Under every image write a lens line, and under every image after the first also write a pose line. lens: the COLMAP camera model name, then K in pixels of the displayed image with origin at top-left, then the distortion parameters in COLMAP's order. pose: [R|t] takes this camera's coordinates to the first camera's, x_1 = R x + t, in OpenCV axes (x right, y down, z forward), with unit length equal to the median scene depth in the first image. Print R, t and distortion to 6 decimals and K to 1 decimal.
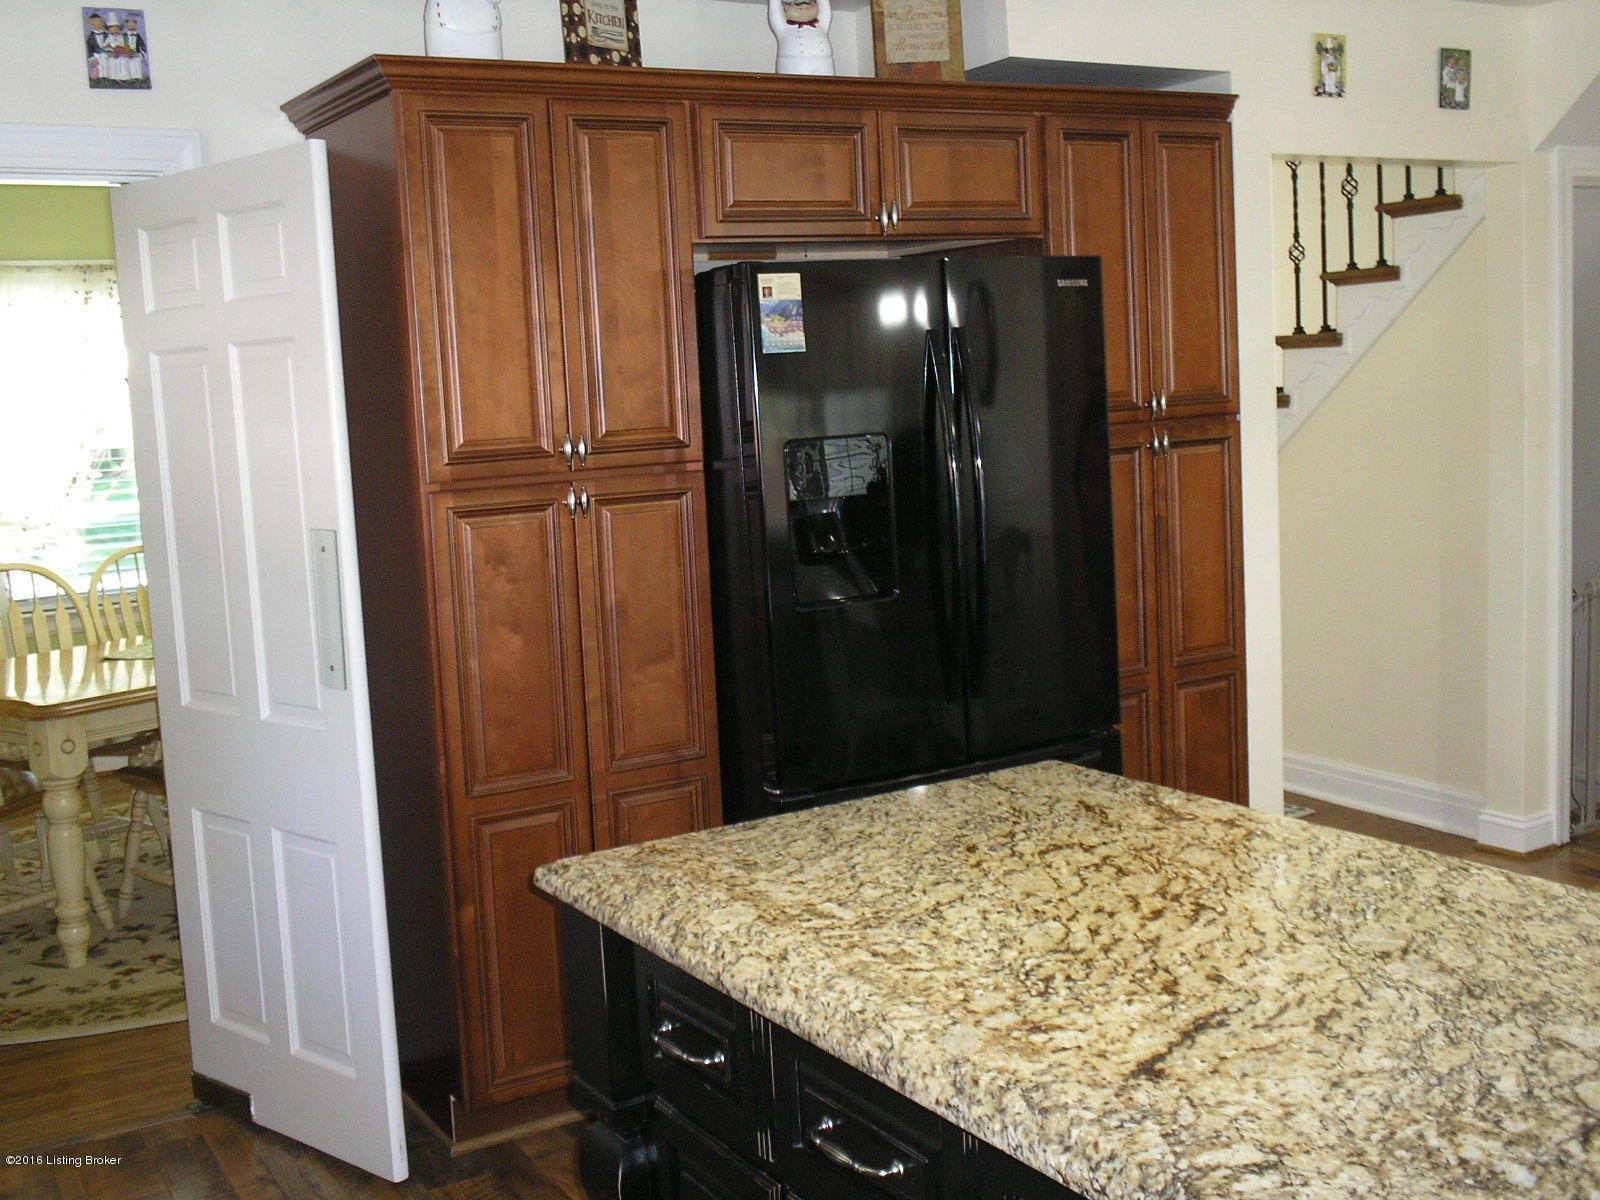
lens RADIAL K [[1736.6, 0, 811.4], [0, 1736.6, 591.4], [0, 0, 1]] dist [-0.058706, 0.045631]
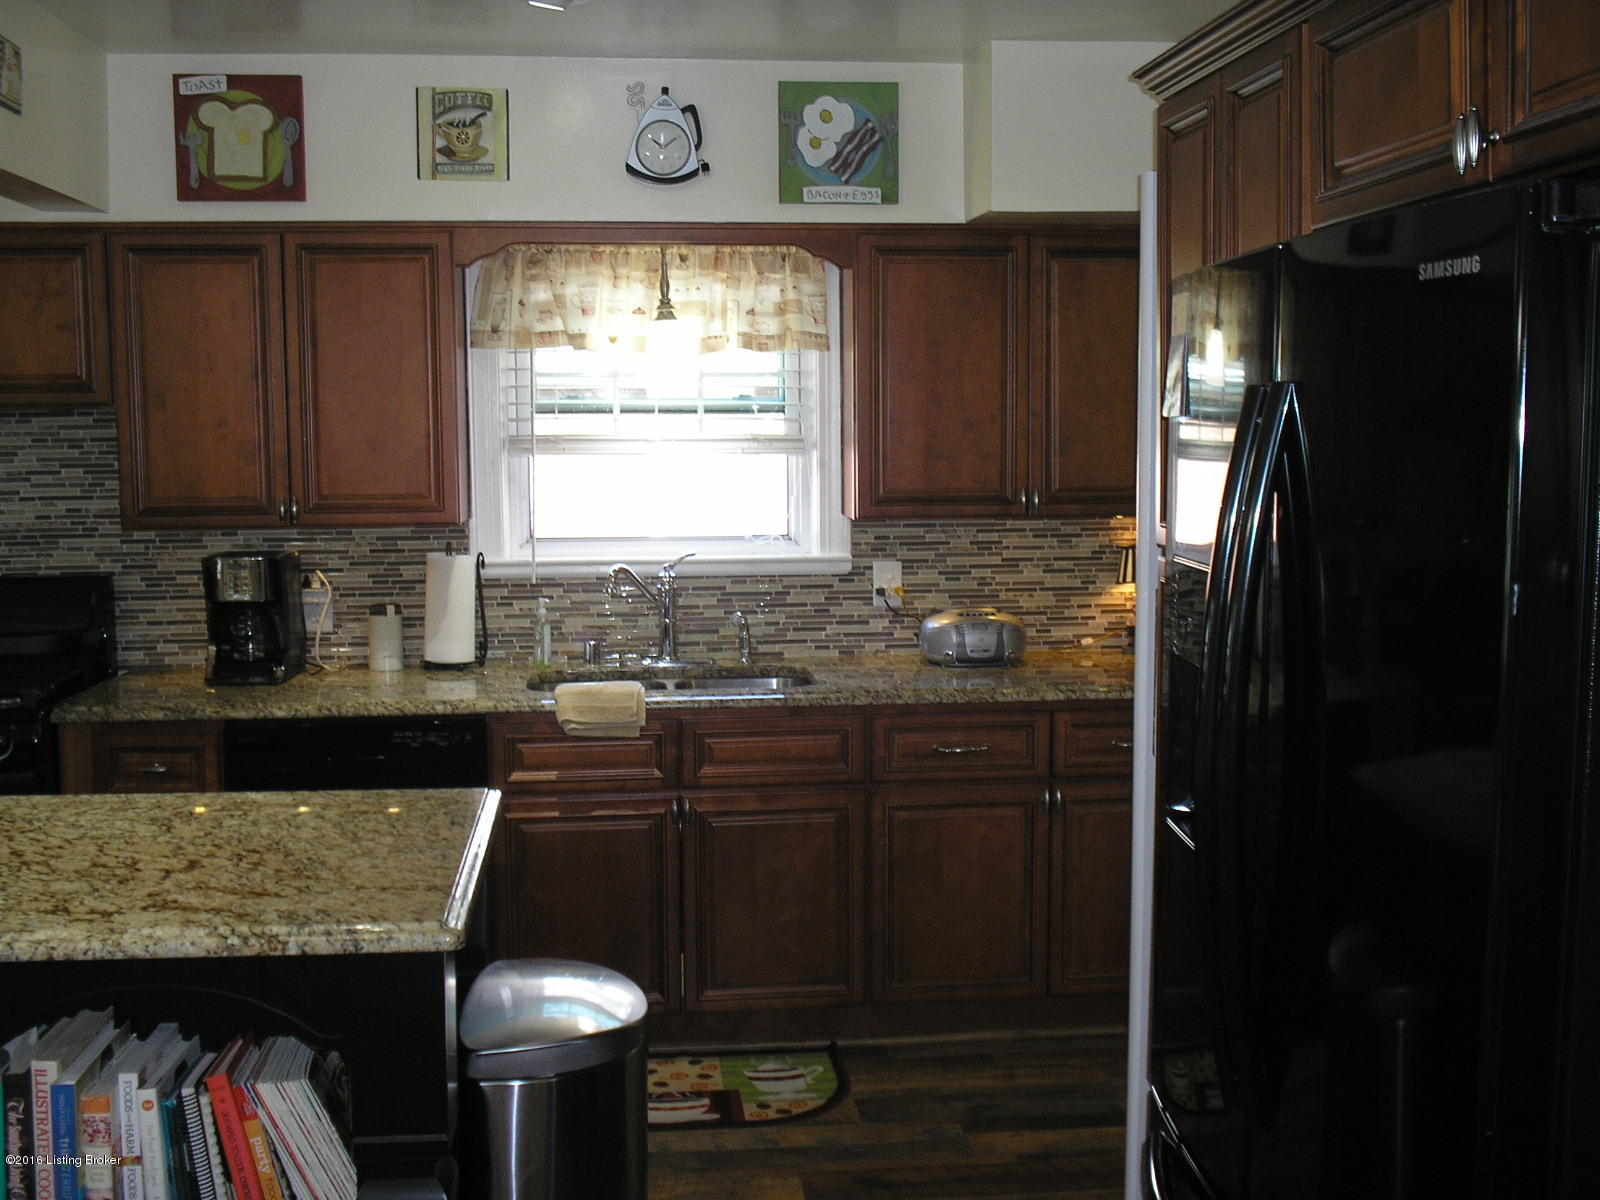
lens RADIAL K [[1736.6, 0, 811.4], [0, 1736.6, 591.4], [0, 0, 1]] dist [-0.058706, 0.045631]
pose [[-0.425454, 0.145260, -0.893246, 1.114351], [-0.089644, 0.975415, 0.201320, -0.345695], [0.900529, 0.165727, -0.401972, 2.073263]]
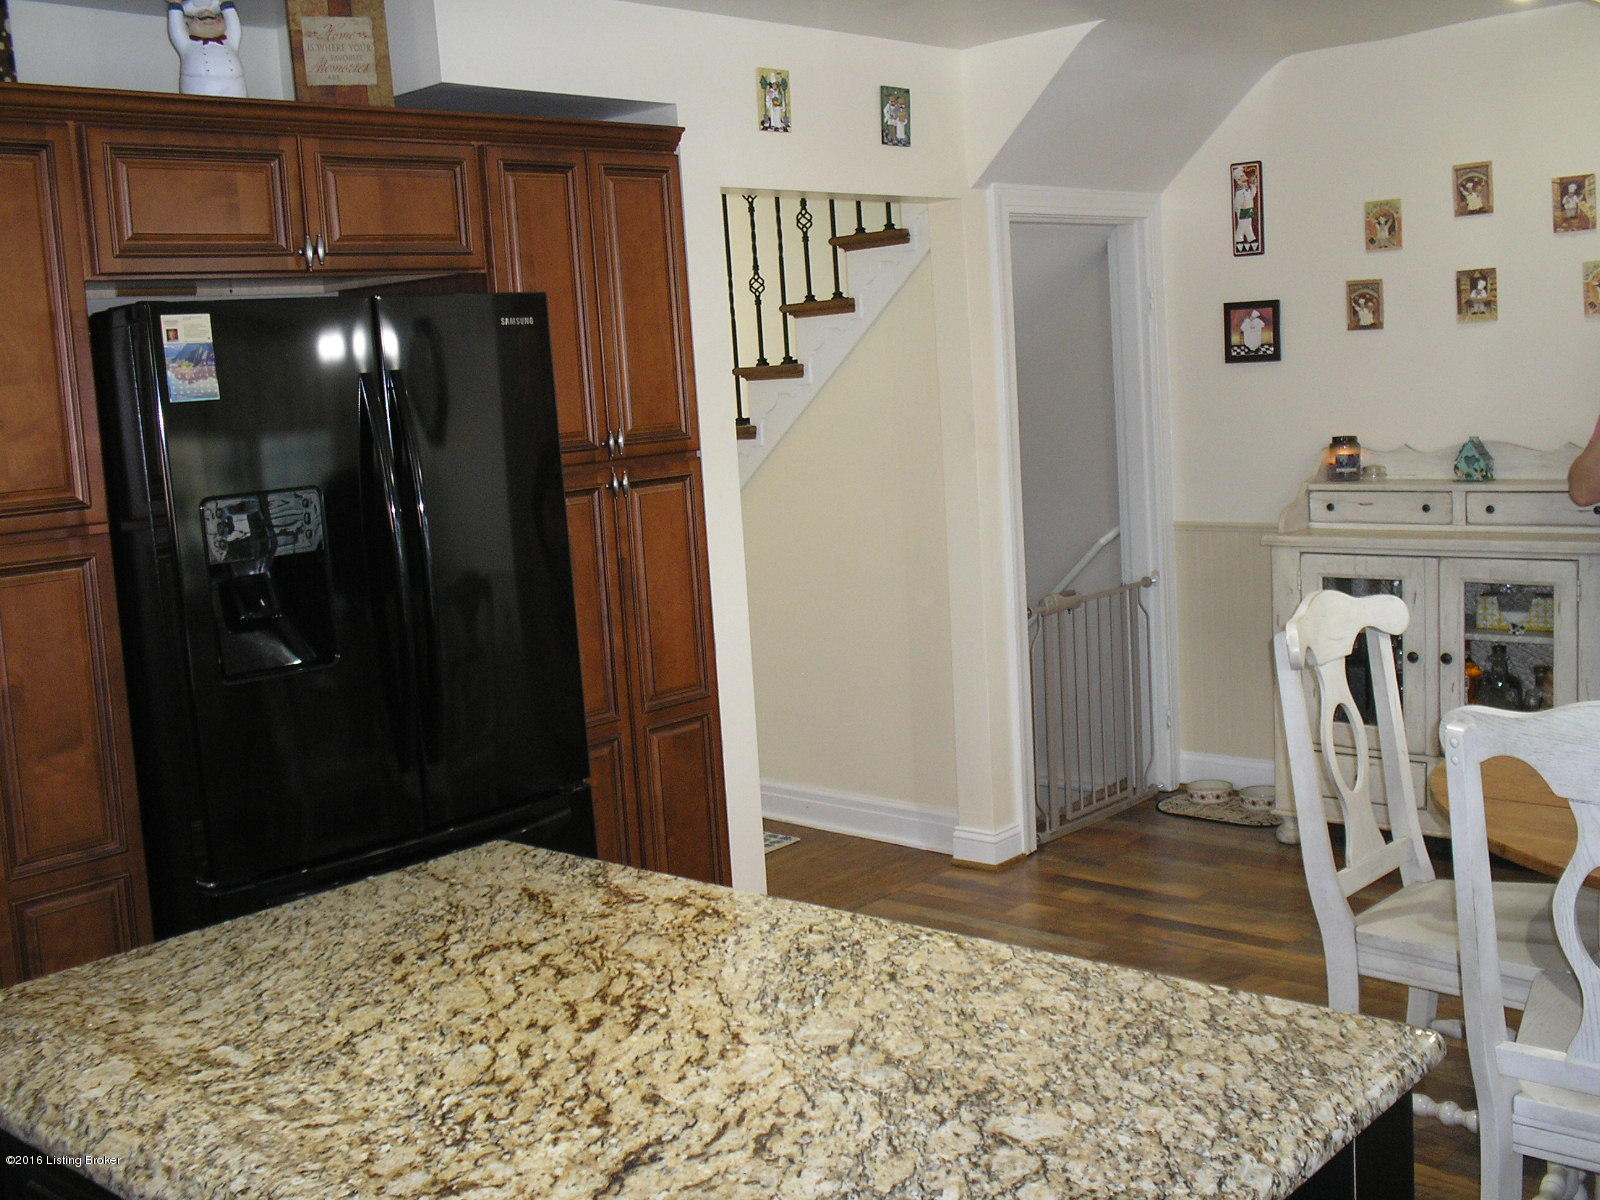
lens RADIAL K [[1736.6, 0, 811.4], [0, 1736.6, 591.4], [0, 0, 1]] dist [-0.058706, 0.045631]
pose [[0.958558, -0.043957, 0.281486, 0.062222], [0.047718, 0.998840, -0.006518, -0.030776], [-0.280872, 0.019679, 0.959543, 0.083950]]
